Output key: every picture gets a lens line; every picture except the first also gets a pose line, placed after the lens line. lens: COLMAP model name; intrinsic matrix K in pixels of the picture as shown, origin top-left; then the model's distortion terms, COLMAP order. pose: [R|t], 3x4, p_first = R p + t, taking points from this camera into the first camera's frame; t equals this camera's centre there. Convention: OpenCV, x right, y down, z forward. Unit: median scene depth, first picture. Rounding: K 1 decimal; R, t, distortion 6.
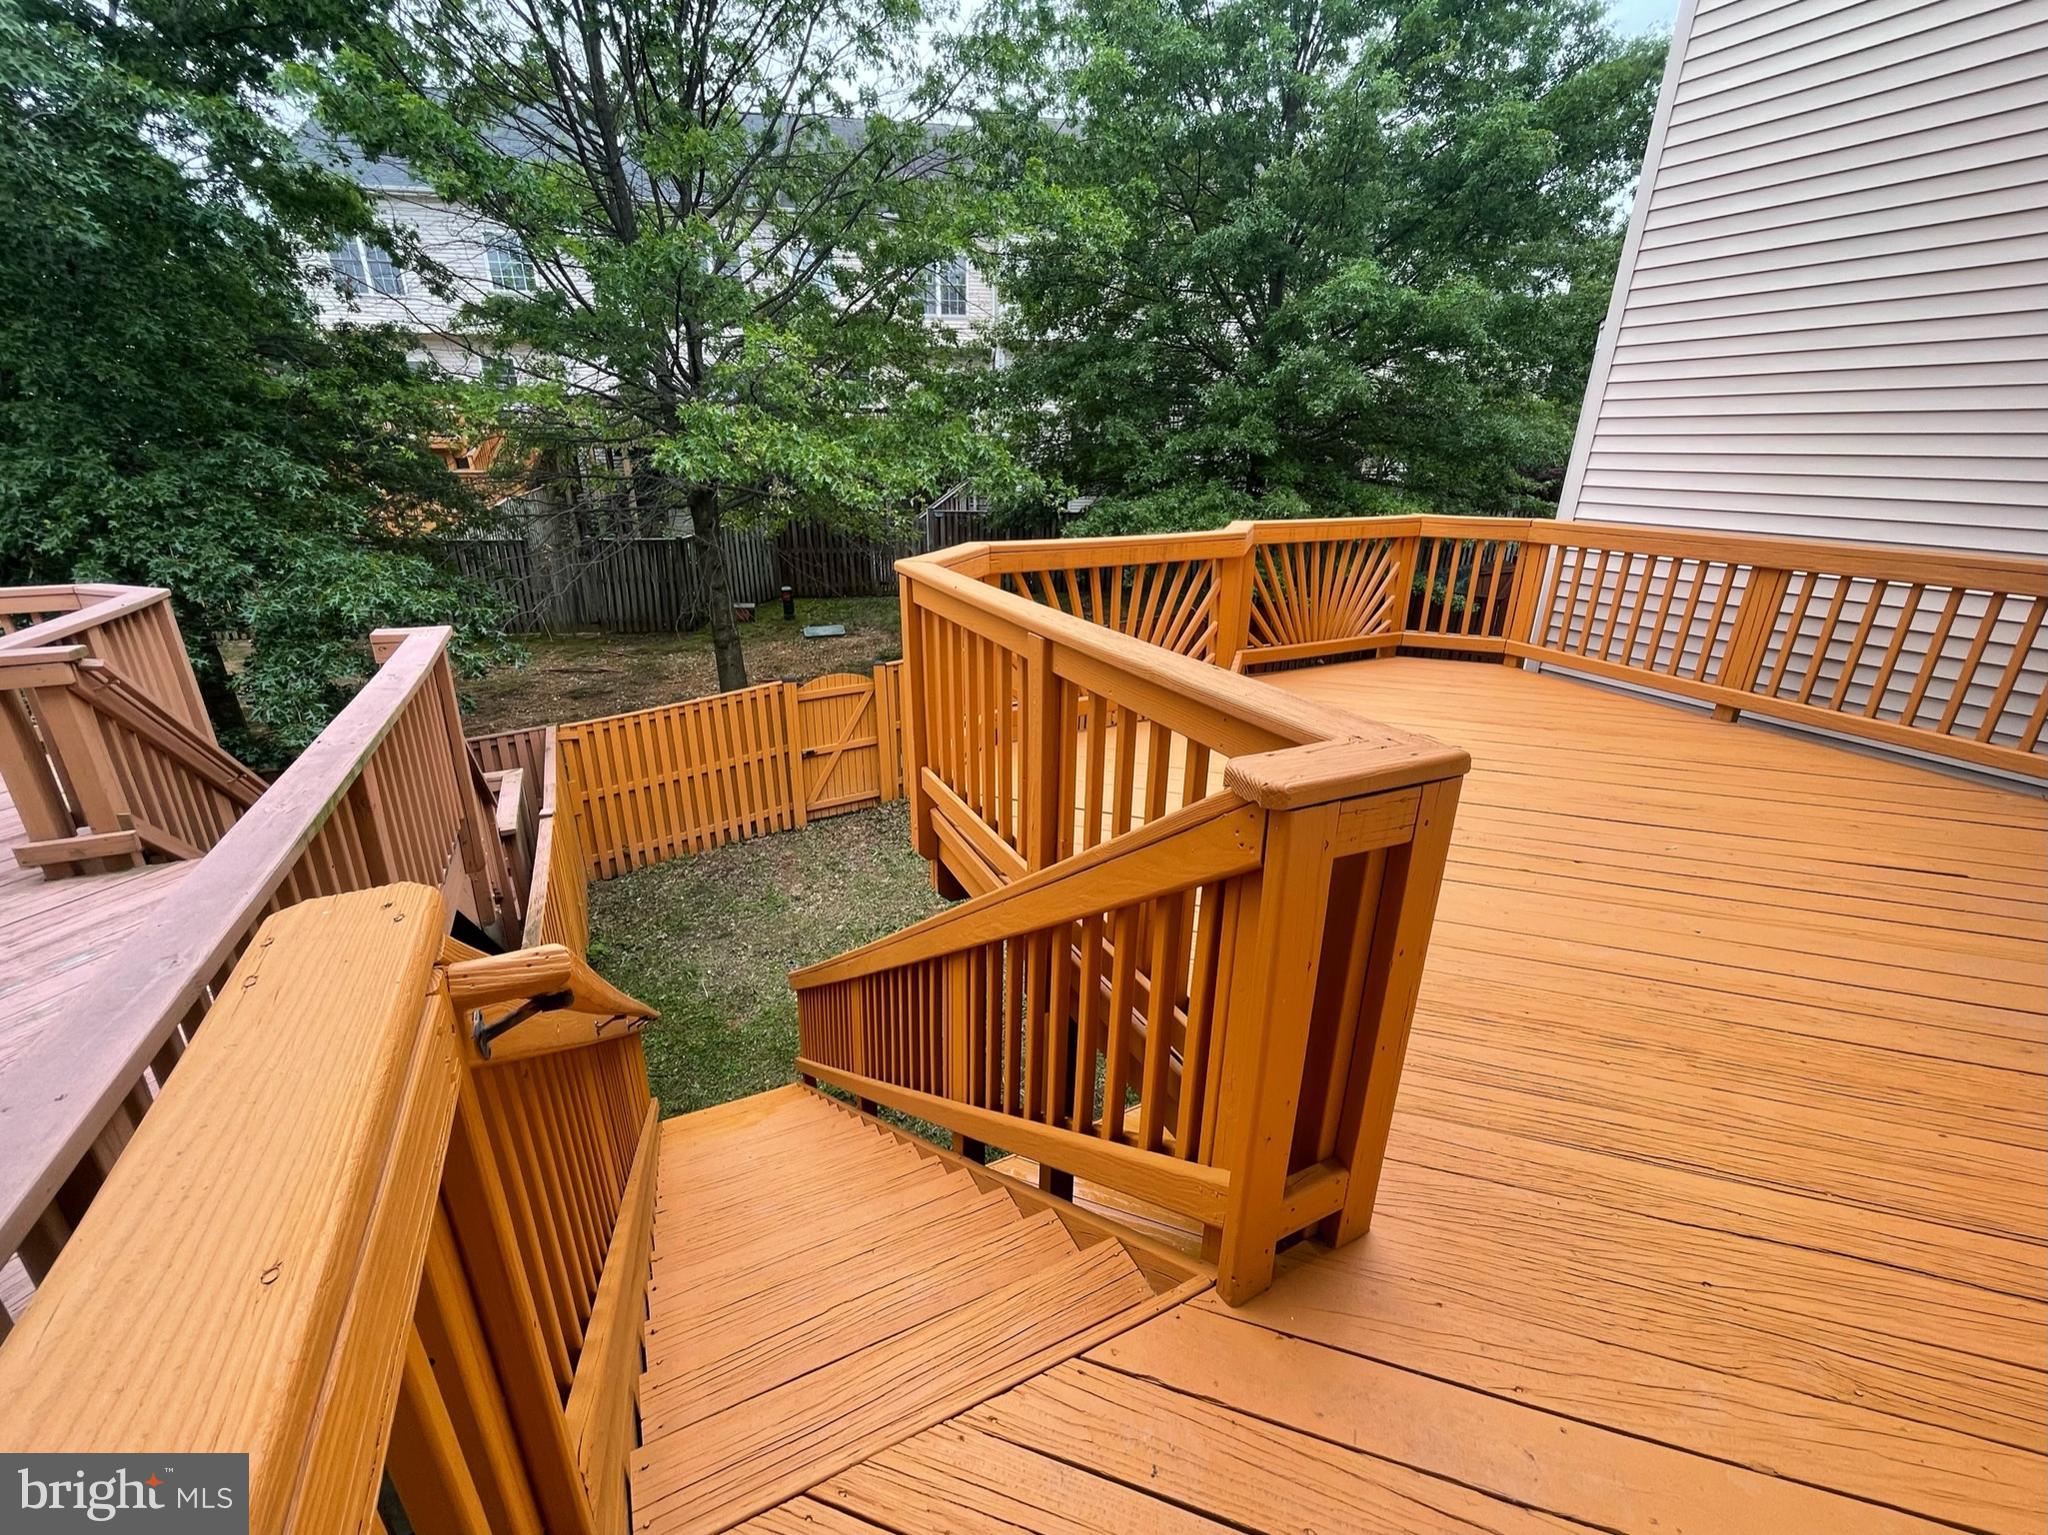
lens RADIAL K [[843.2, 0, 1021.4], [0, 843.2, 767.2], [0, 0, 1]] dist [-0.000313, -0.000377]
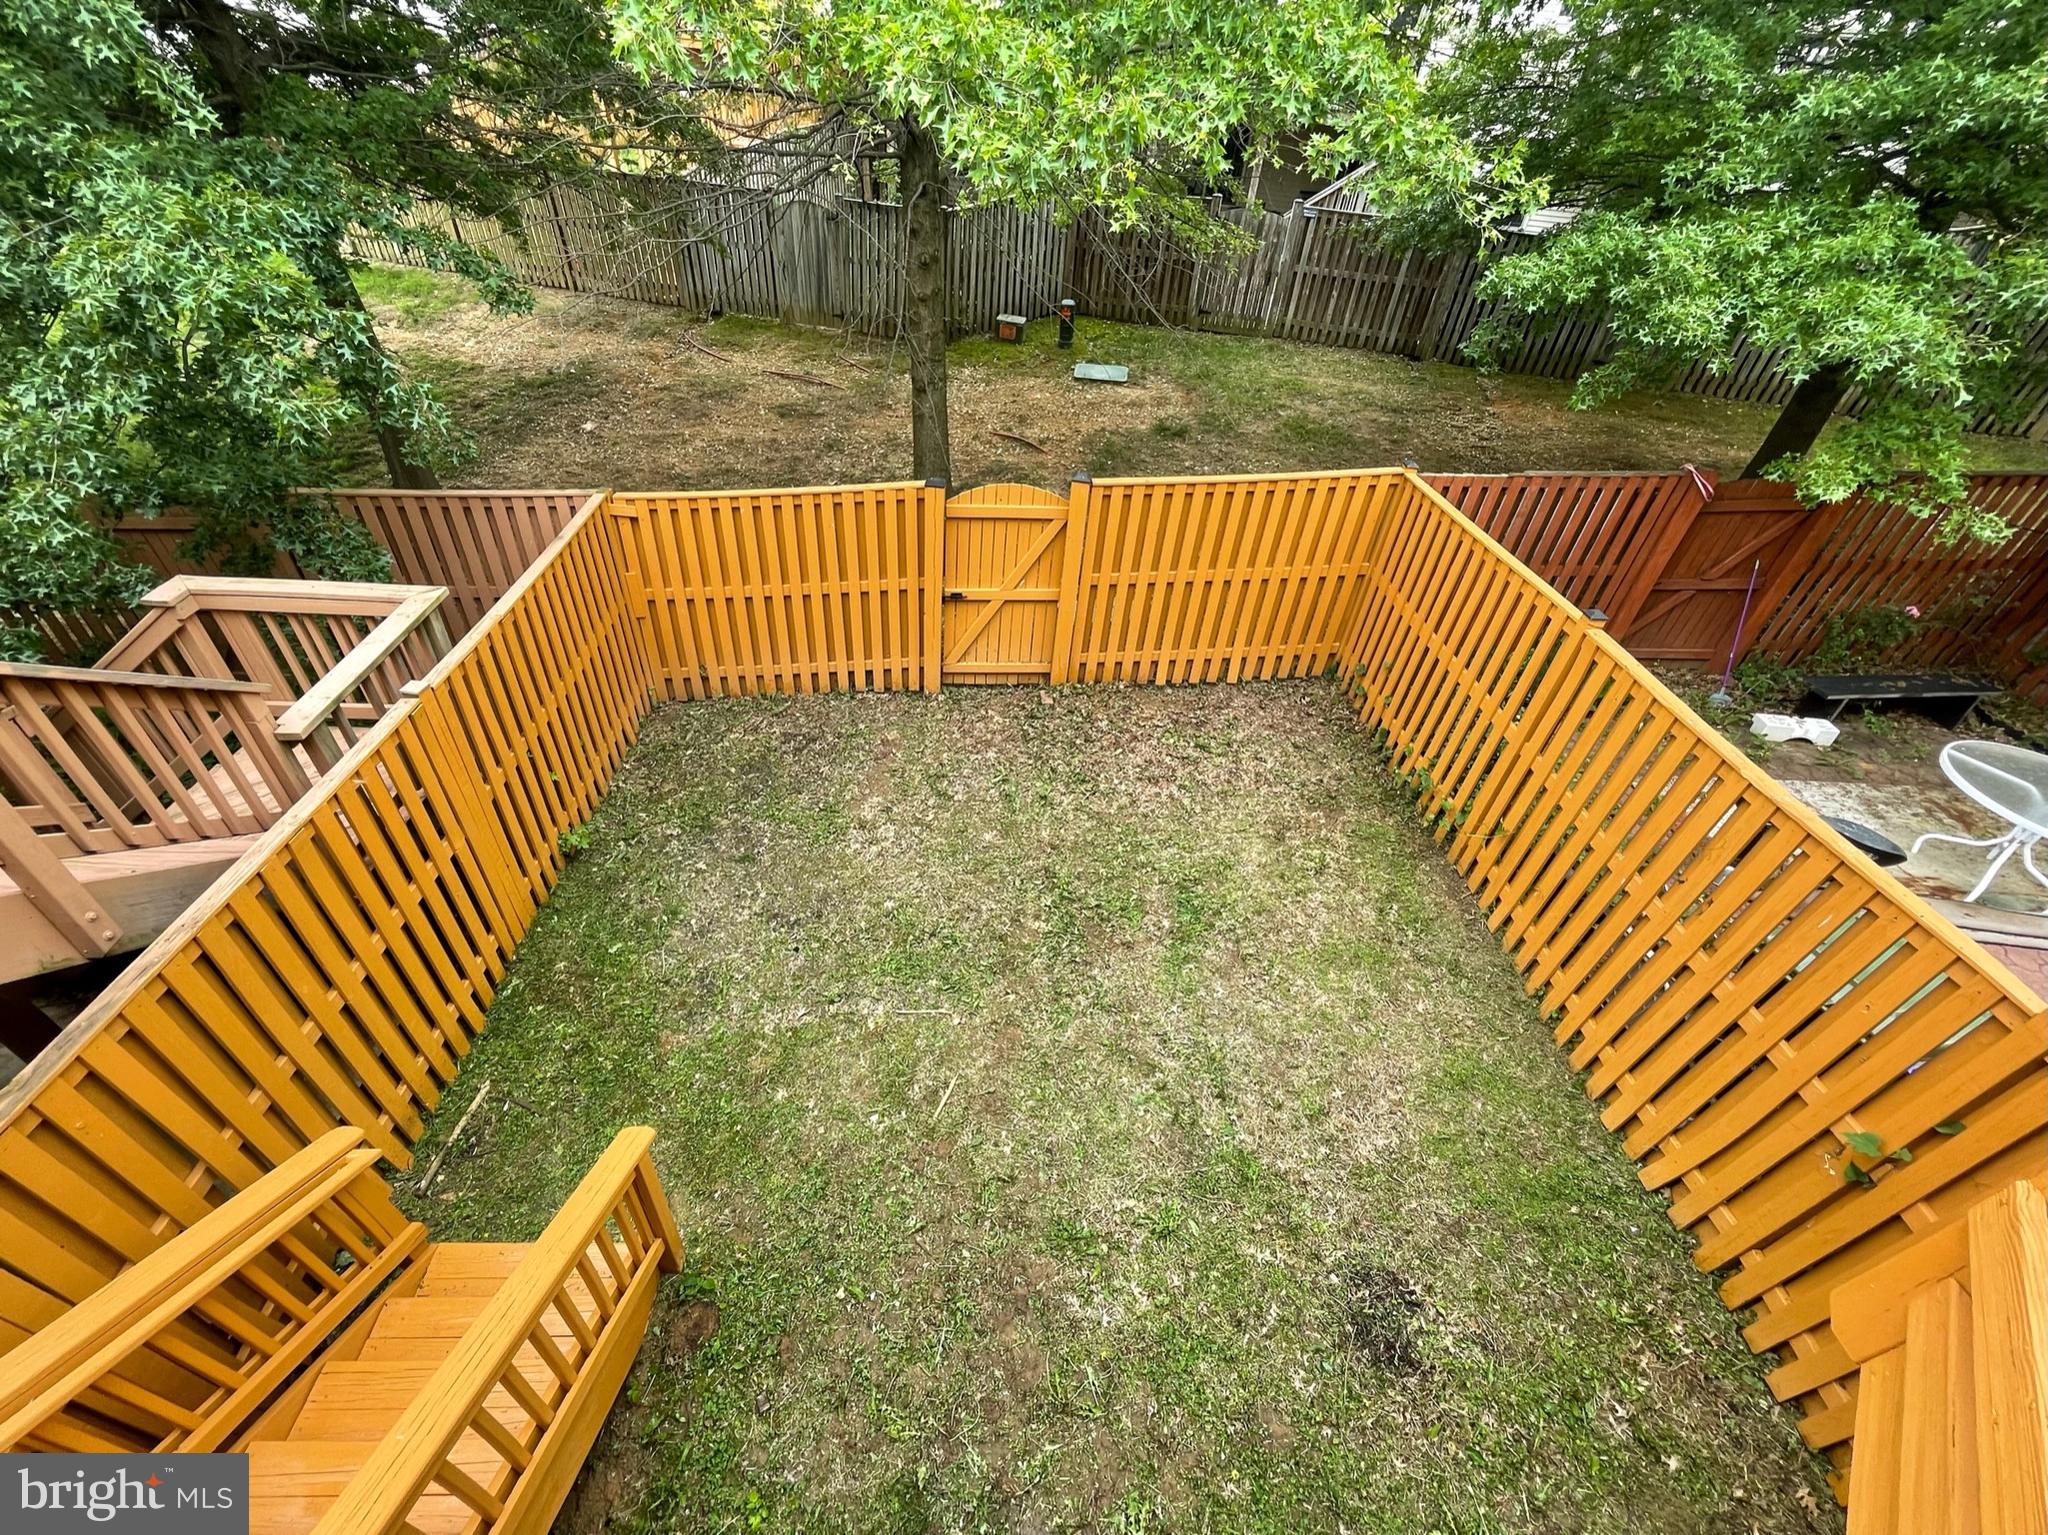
lens RADIAL K [[843.2, 0, 1015.5], [0, 843.2, 766.6], [0, 0, 1]] dist [-0.000313, -0.000377]
pose [[0.909615, 0.302560, -0.284708, 0.025456], [-0.203420, 0.921882, 0.329780, -0.121189], [0.362246, -0.242057, 0.900104, 0.372680]]
